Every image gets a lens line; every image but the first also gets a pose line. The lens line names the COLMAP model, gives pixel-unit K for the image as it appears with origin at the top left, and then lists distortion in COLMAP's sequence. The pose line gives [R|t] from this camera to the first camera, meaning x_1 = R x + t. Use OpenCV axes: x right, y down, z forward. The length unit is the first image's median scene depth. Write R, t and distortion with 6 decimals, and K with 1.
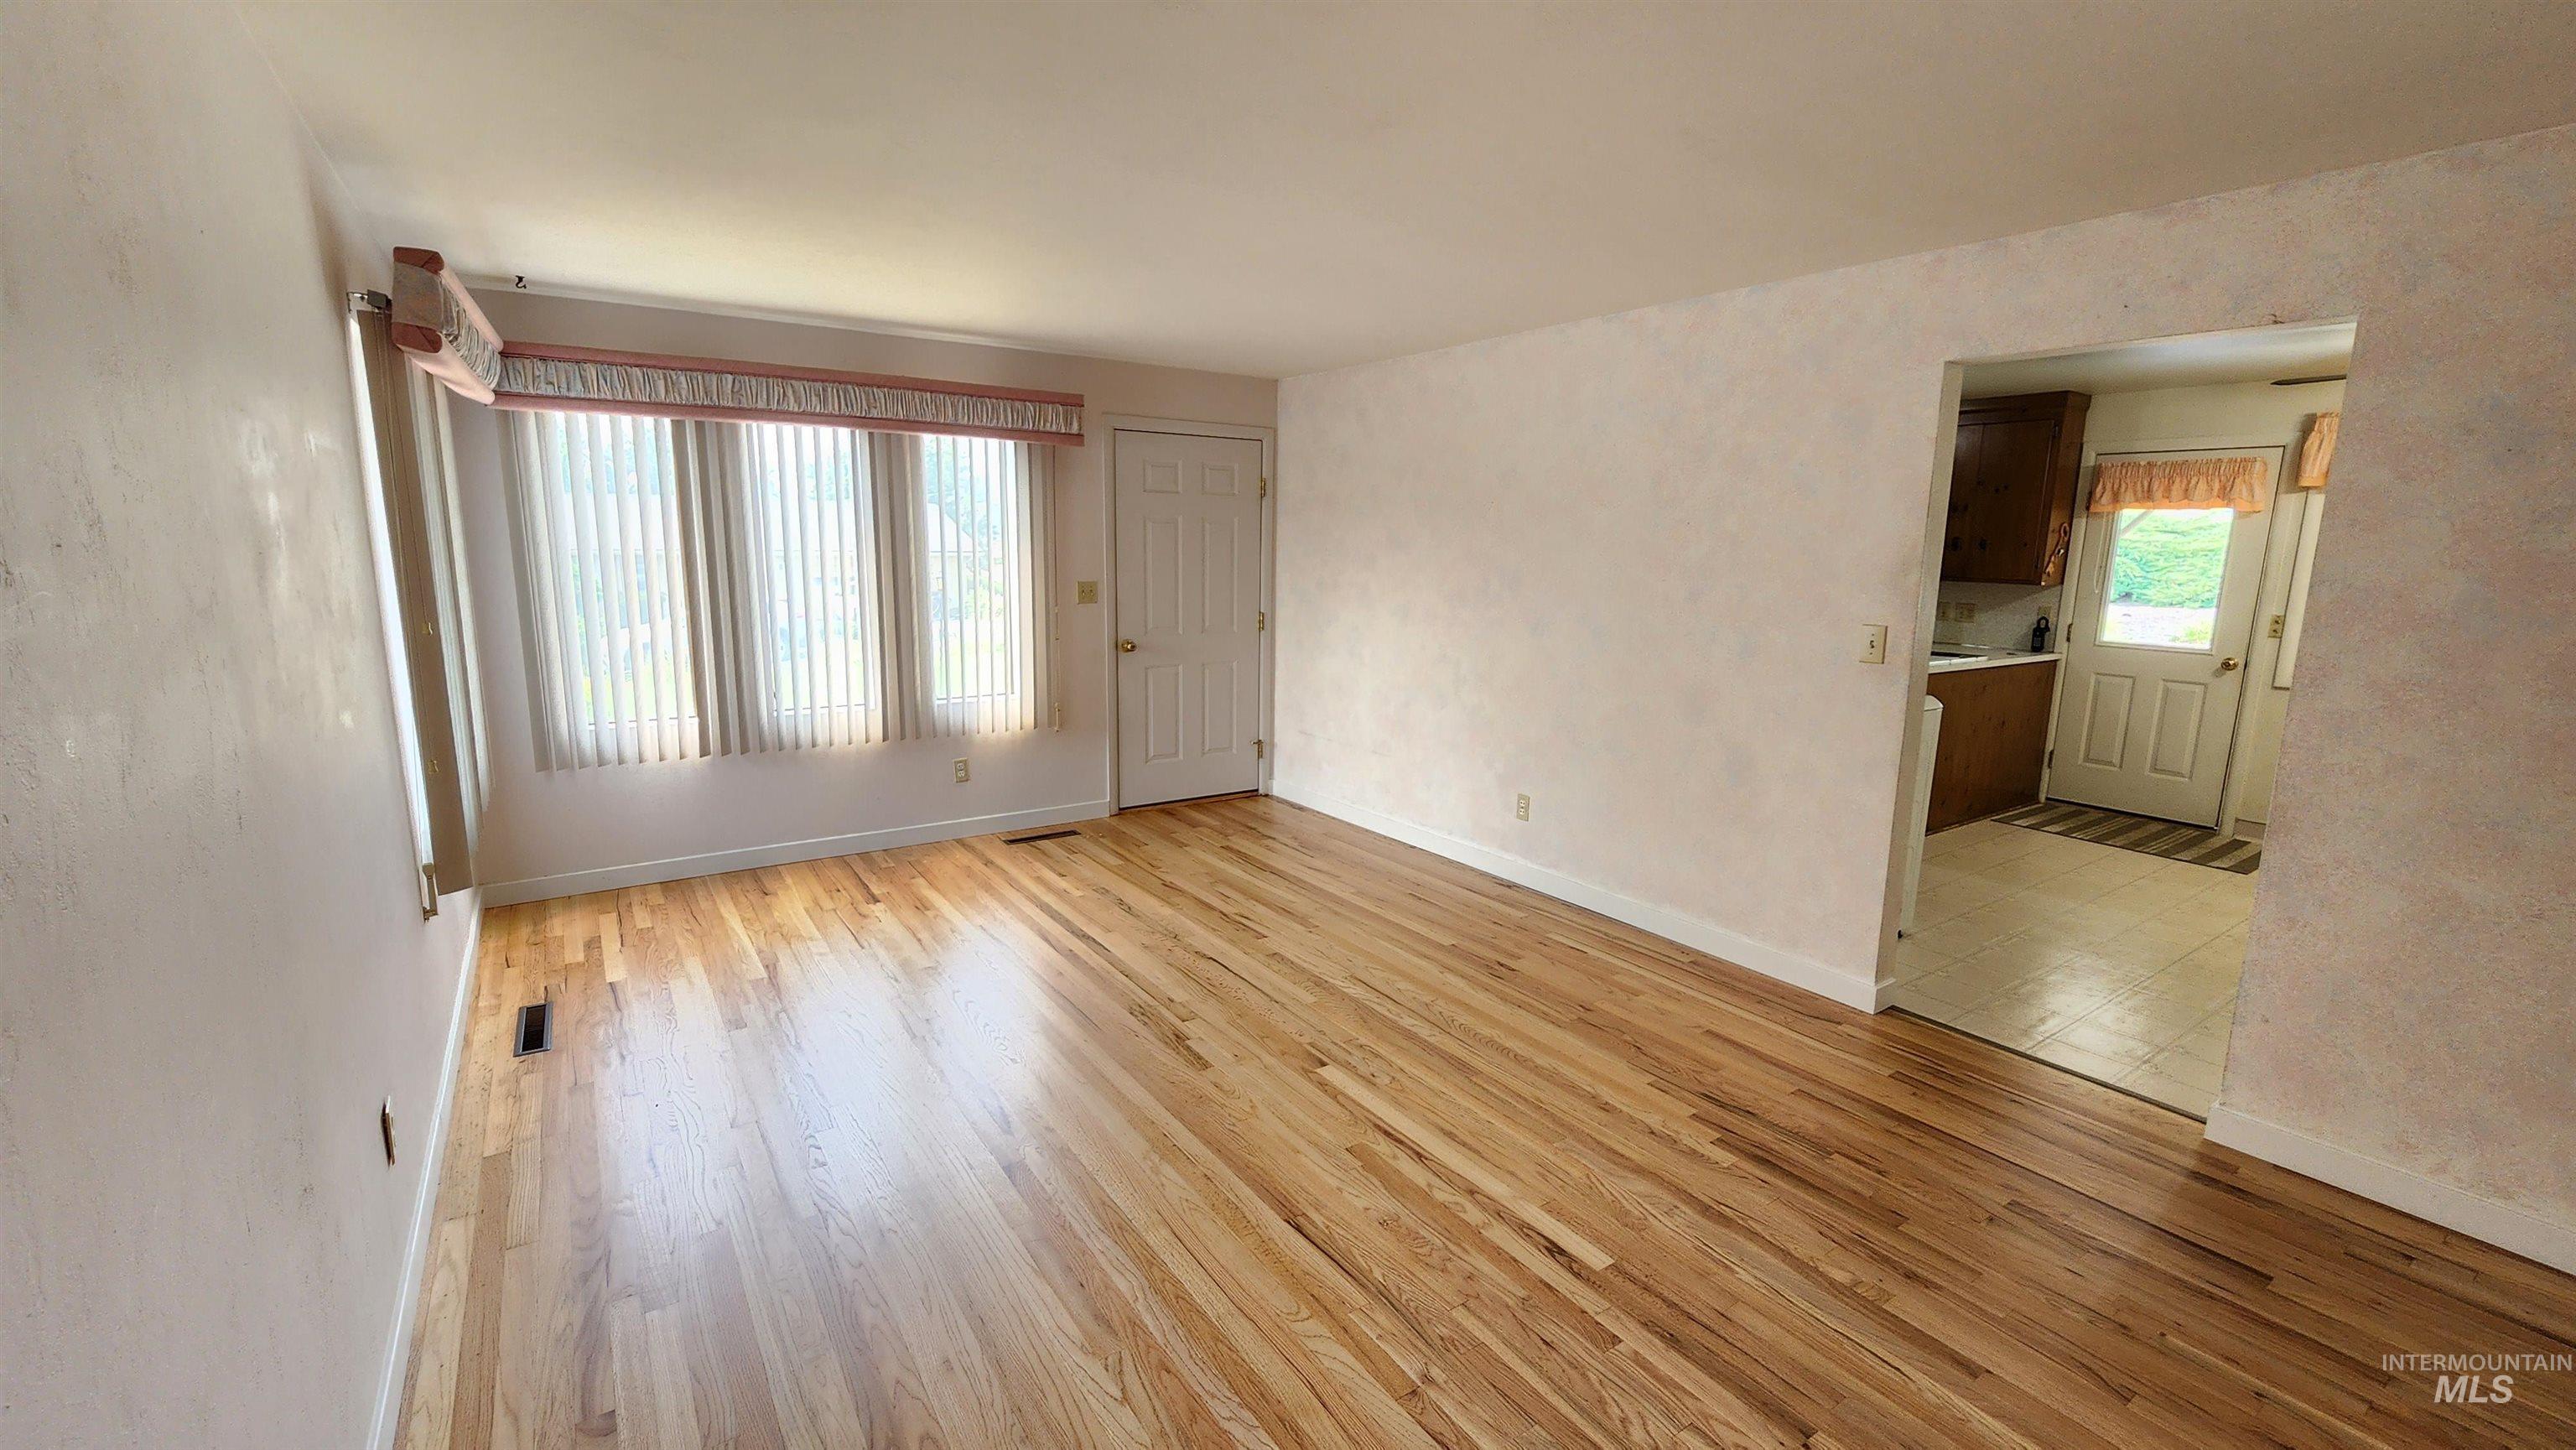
lens RADIAL K [[1059.1, 0, 1298.7], [0, 1059.1, 725.5], [0, 0, 1]] dist [-0.000228, 0.000536]
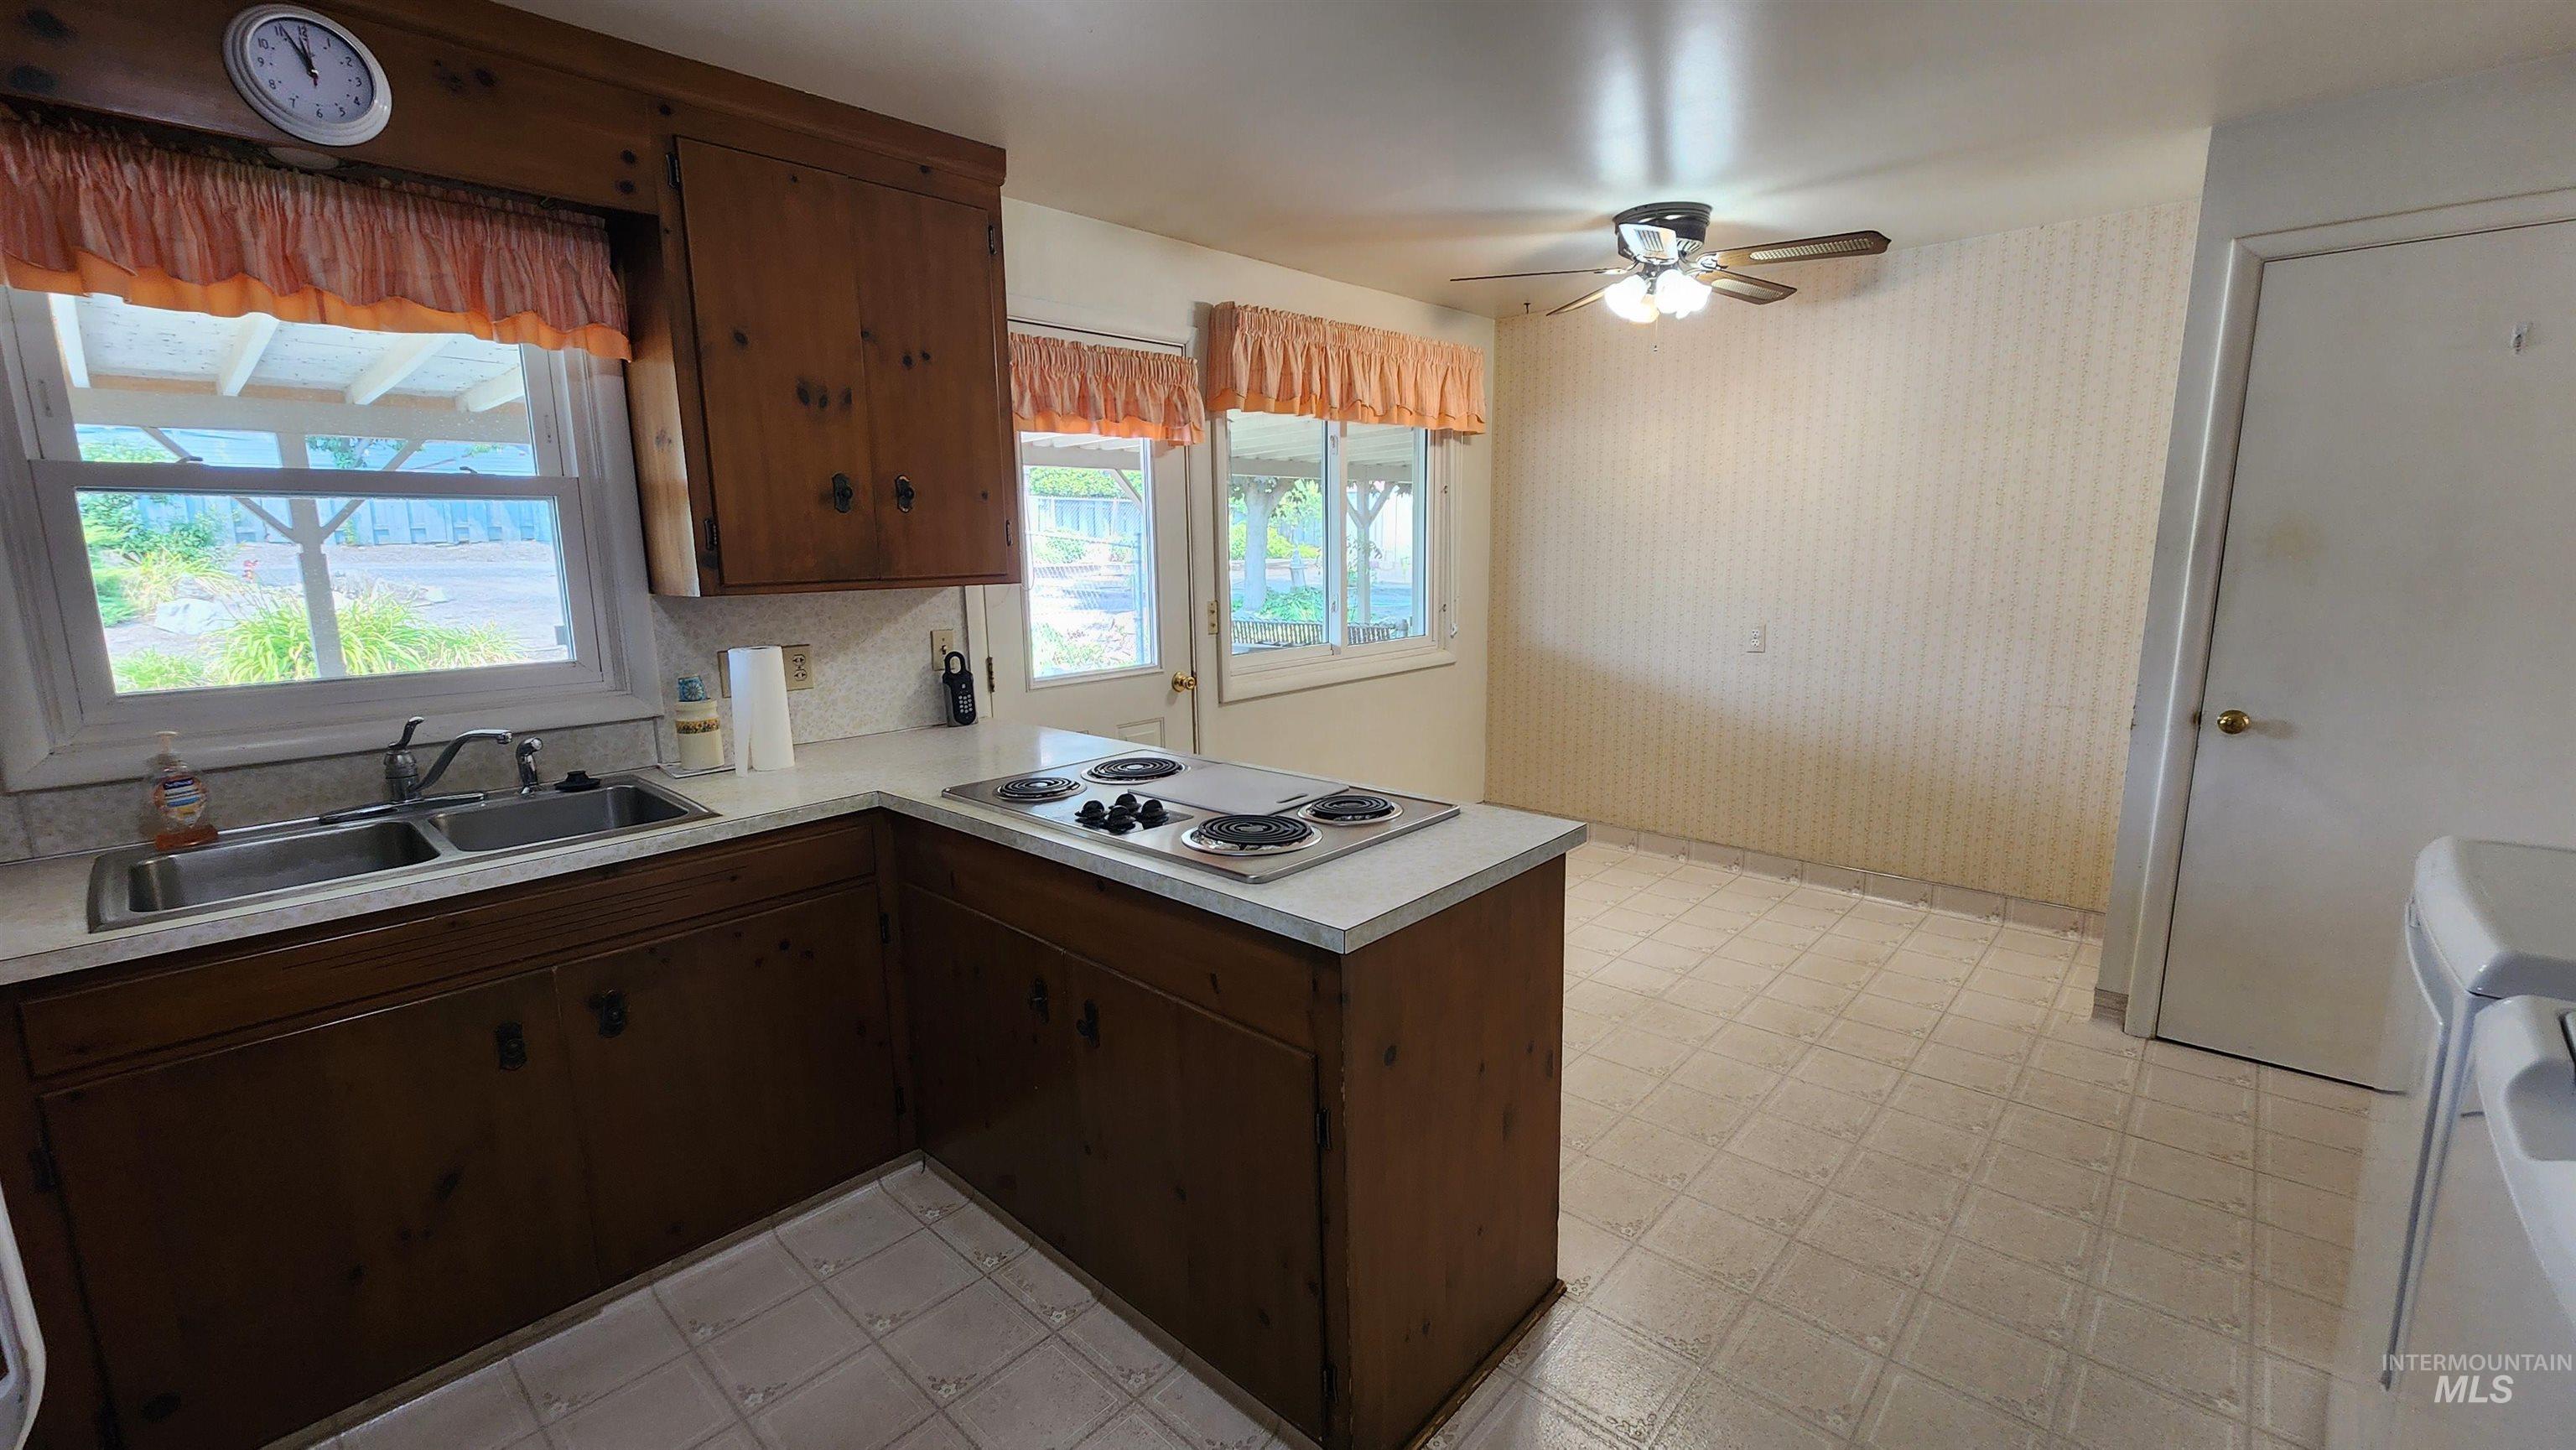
lens RADIAL K [[1059.1, 0, 1291.7], [0, 1059.1, 725.3], [0, 0, 1]] dist [-0.000228, 0.000536]
pose [[-0.213557, -0.184245, 0.959399, 0.219617], [0.185155, 0.956622, 0.224926, -0.156717], [-0.959224, 0.225672, -0.170179, 0.988649]]
